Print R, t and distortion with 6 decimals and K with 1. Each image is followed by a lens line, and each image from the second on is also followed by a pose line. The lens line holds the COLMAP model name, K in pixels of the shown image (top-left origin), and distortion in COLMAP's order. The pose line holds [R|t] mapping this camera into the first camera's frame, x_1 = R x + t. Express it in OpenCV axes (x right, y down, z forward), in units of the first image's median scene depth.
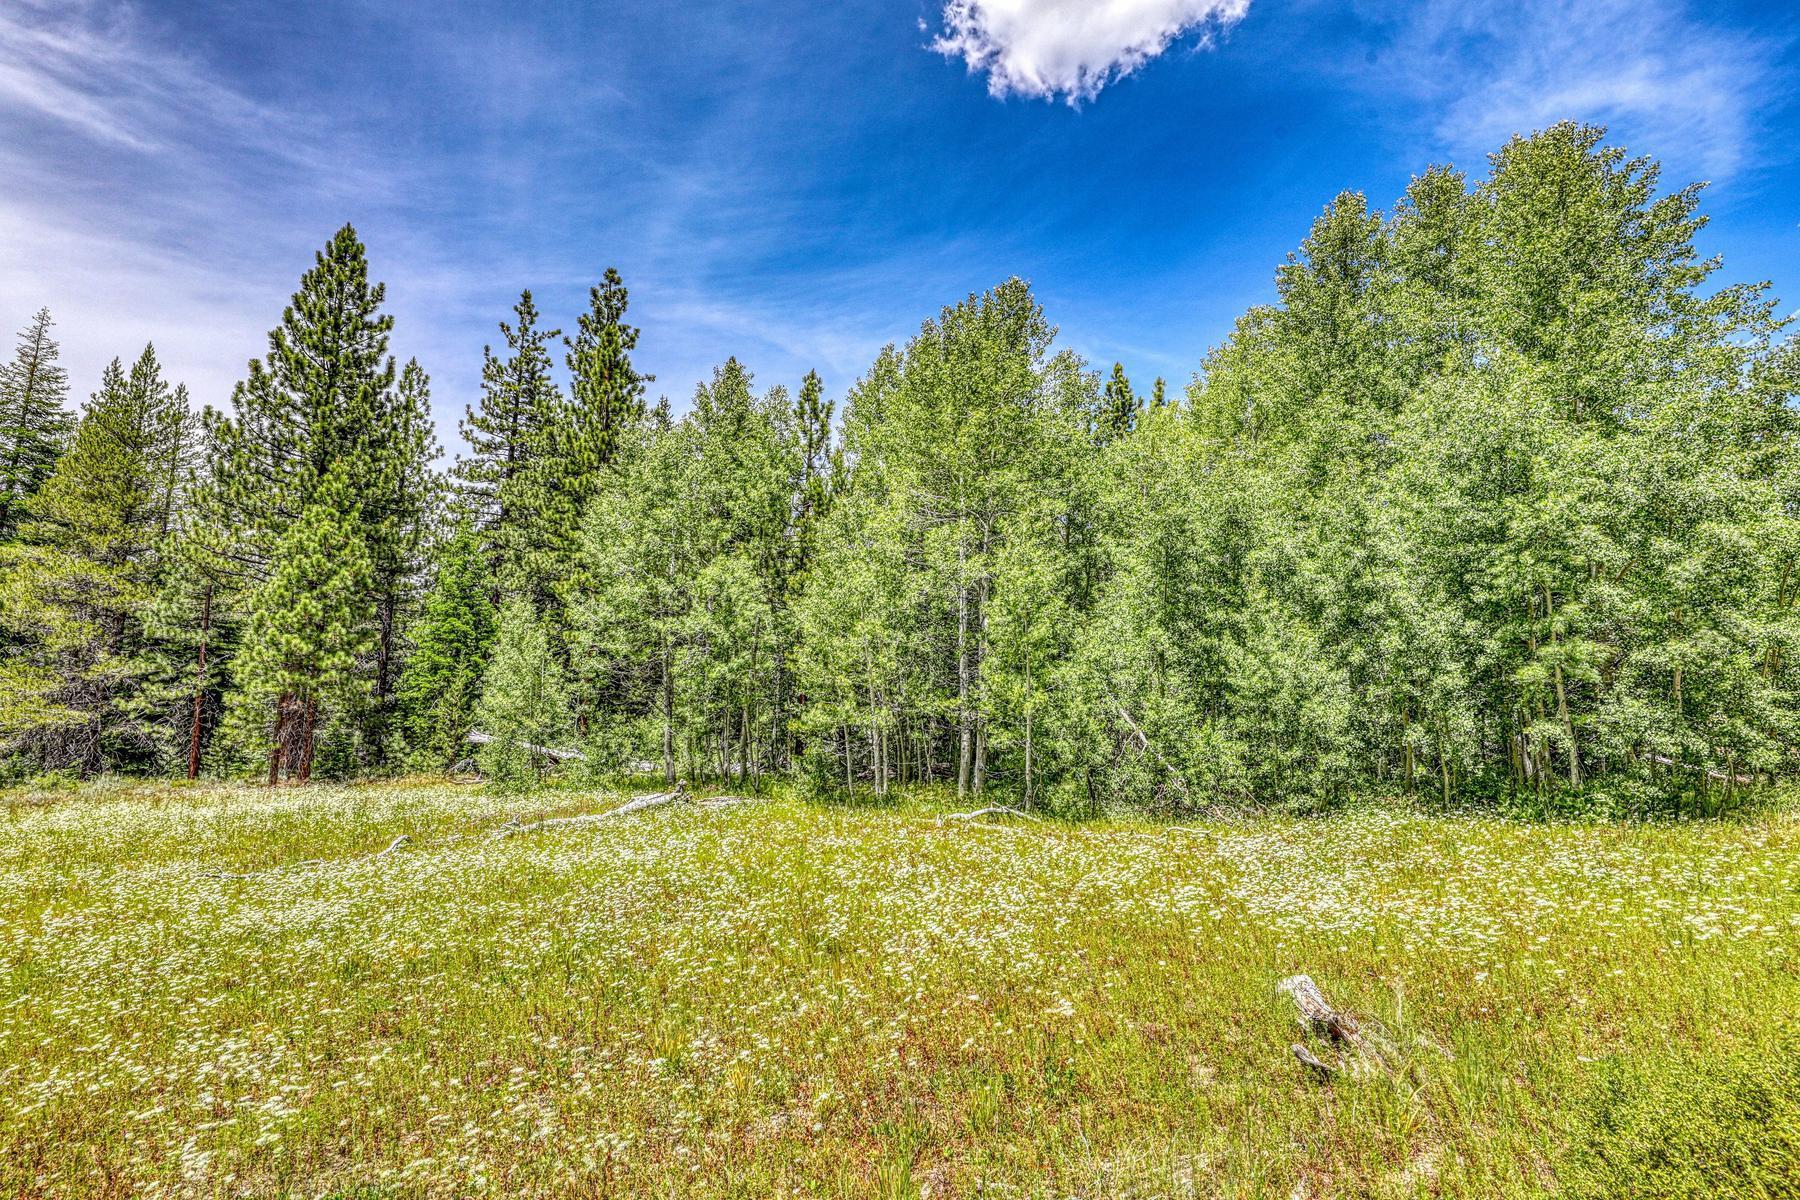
lens RADIAL K [[884.7, 0, 900.0], [0, 884.7, 600.0], [0, 0, 1]] dist [-0.001371, -0.000437]
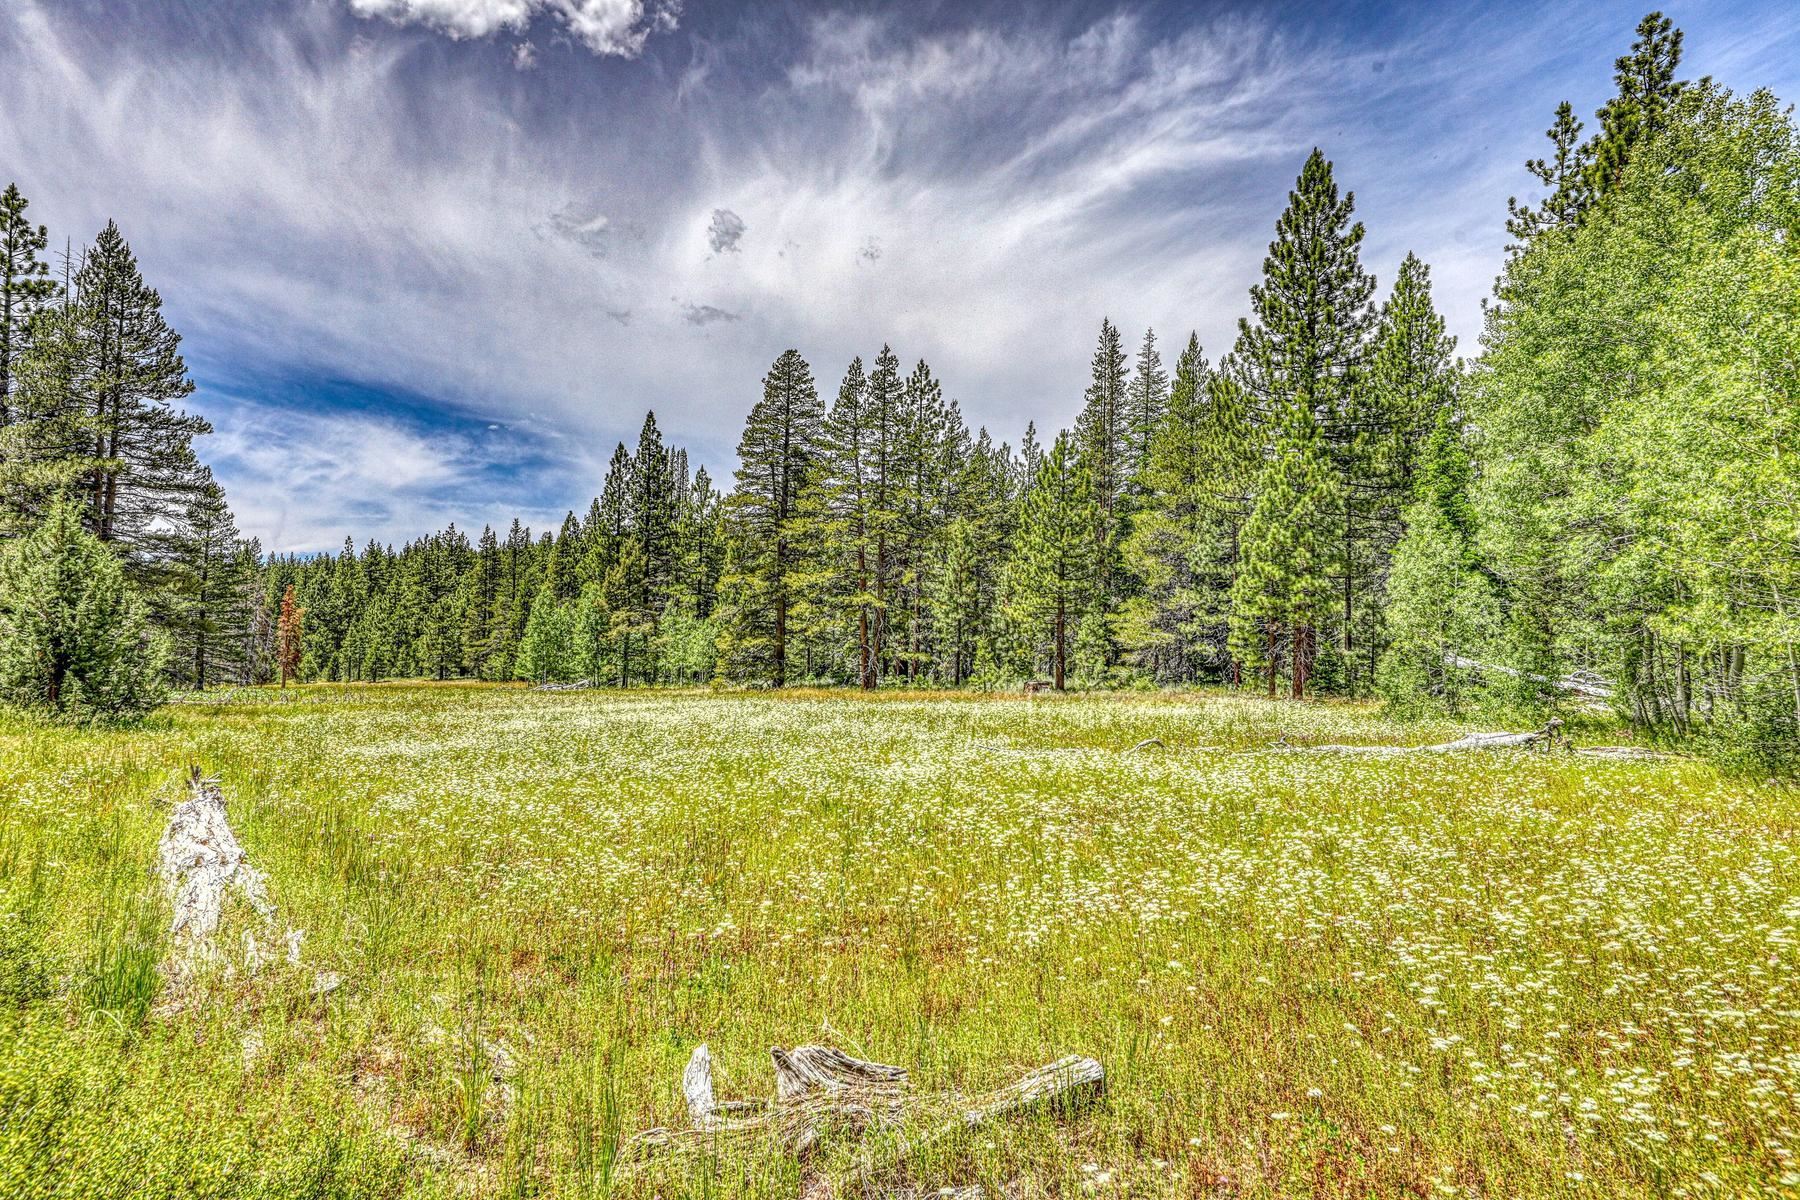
lens RADIAL K [[898.6, 0, 900.0], [0, 898.6, 600.0], [0, 0, 1]] dist [0.002271, 0.000260]
pose [[0.321475, -0.039760, -0.946083, 0.186870], [0.121805, 0.992554, -0.000325, 0.026836], [0.939051, -0.115133, 0.323924, 0.187117]]
